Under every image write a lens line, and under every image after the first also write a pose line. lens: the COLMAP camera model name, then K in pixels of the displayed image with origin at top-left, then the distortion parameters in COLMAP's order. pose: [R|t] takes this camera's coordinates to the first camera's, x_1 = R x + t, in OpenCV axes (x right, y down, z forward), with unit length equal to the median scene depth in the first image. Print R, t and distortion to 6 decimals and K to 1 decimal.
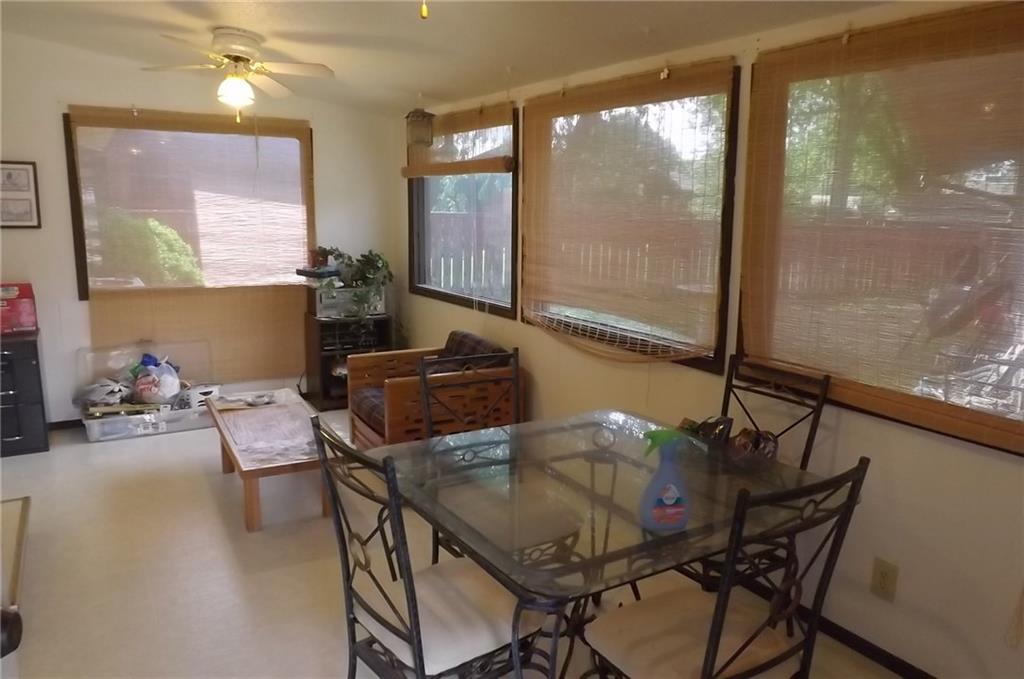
lens RADIAL K [[778.8, 0, 511.7], [0, 778.8, 344.4], [0, 0, 1]] dist [-0.041608, 0.009823]
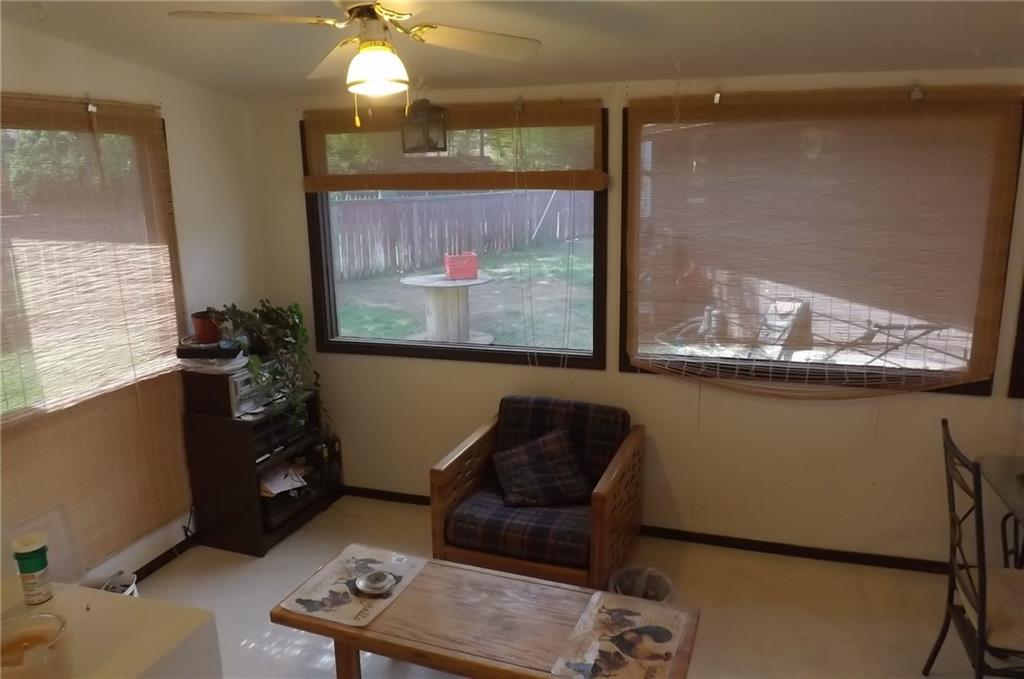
lens RADIAL K [[781.5, 0, 506.3], [0, 781.5, 341.4], [0, 0, 1]] dist [-0.019257, -0.005364]
pose [[0.744636, -0.173305, 0.644579, -0.480192], [0.143625, 0.984685, 0.098829, -0.126502], [-0.651835, 0.018986, 0.758123, 0.358127]]
